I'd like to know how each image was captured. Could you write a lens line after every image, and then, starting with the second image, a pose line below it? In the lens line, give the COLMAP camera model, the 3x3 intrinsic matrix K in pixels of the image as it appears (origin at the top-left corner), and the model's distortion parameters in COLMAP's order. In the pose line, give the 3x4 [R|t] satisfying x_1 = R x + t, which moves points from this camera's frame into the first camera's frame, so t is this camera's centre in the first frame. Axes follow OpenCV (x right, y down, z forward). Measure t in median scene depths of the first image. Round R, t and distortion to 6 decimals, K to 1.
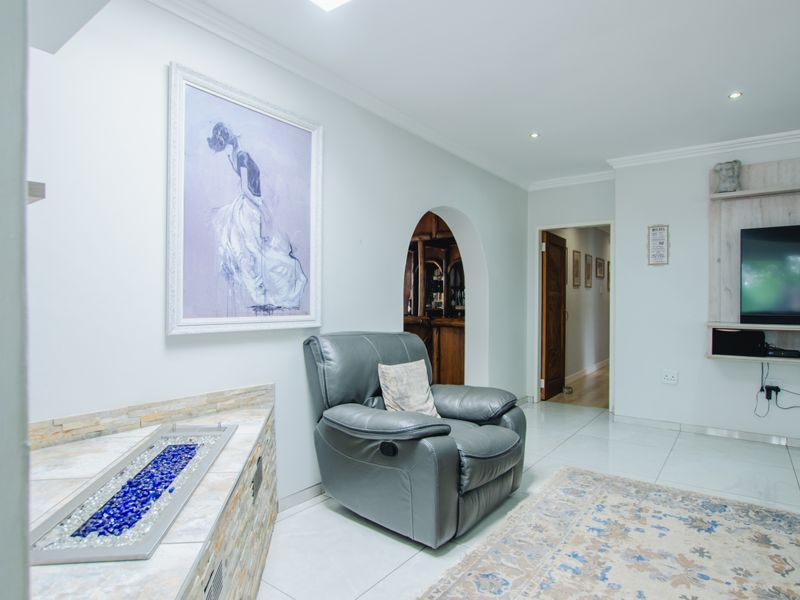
lens RADIAL K [[464.7, 0, 396.8], [0, 464.7, 298.2], [0, 0, 1]] dist [-0.030542, 0.005681]
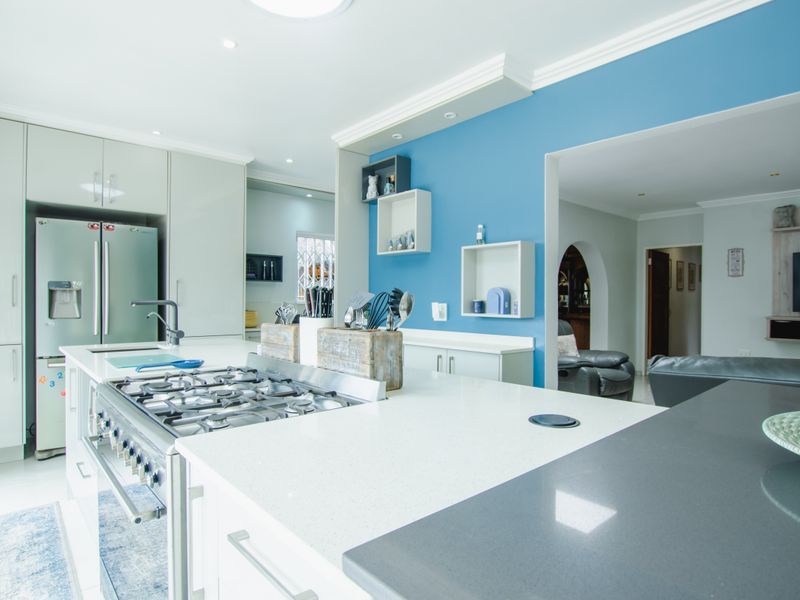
lens RADIAL K [[464.7, 0, 396.4], [0, 464.7, 300.0], [0, 0, 1]] dist [-0.030542, 0.005681]
pose [[0.977684, 0.000882, -0.210077, -0.254171], [0.000098, 0.999989, 0.004651, -0.009384], [0.210079, -0.004567, 0.977674, -0.962093]]
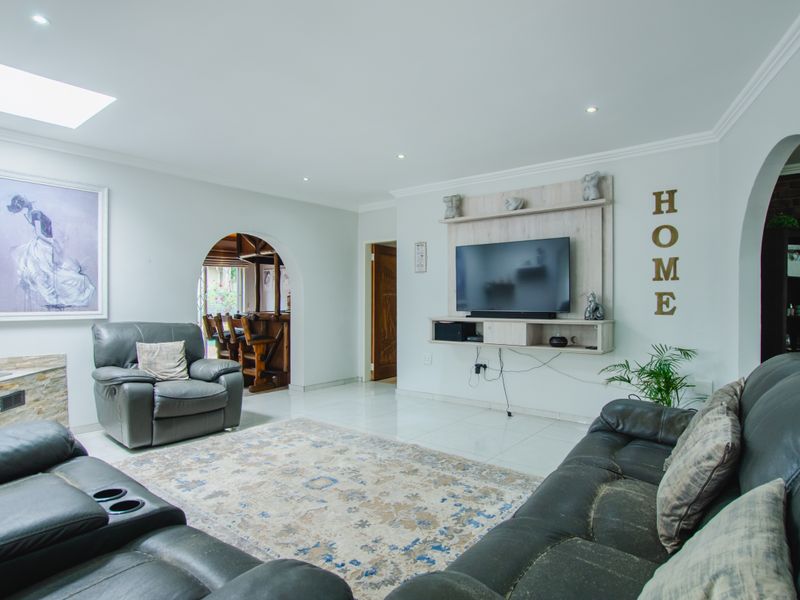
lens RADIAL K [[464.7, 0, 394.5], [0, 464.7, 300.0], [0, 0, 1]] dist [-0.030542, 0.005681]
pose [[0.999455, -0.004959, -0.032642, 0.854796], [0.005110, 0.999977, 0.004530, -0.002318], [0.032619, -0.004694, 0.999457, -0.500900]]
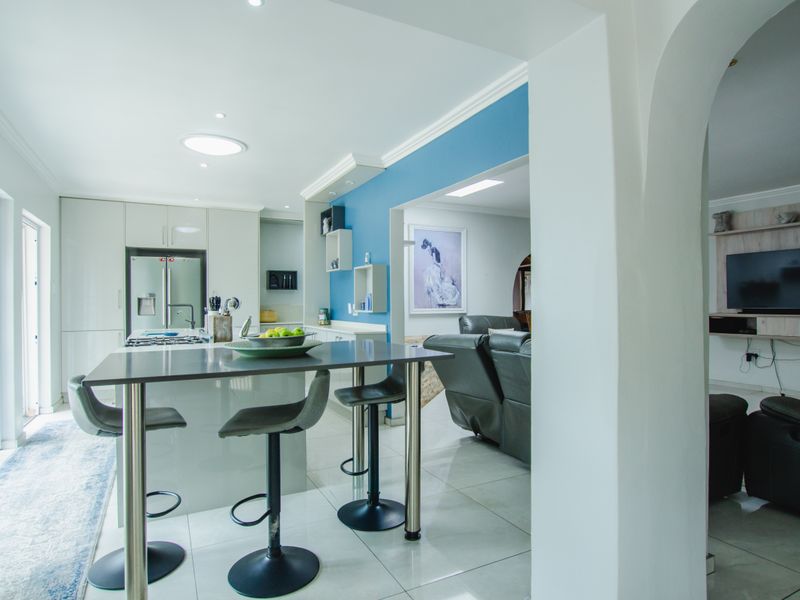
lens RADIAL K [[464.7, 0, 394.4], [0, 464.7, 301.3], [0, 0, 1]] dist [-0.030542, 0.005681]
pose [[0.898455, -0.010835, -0.438931, 0.564555], [0.012220, 0.999925, 0.000330, -0.004143], [0.438895, -0.005660, 0.898521, -1.338520]]
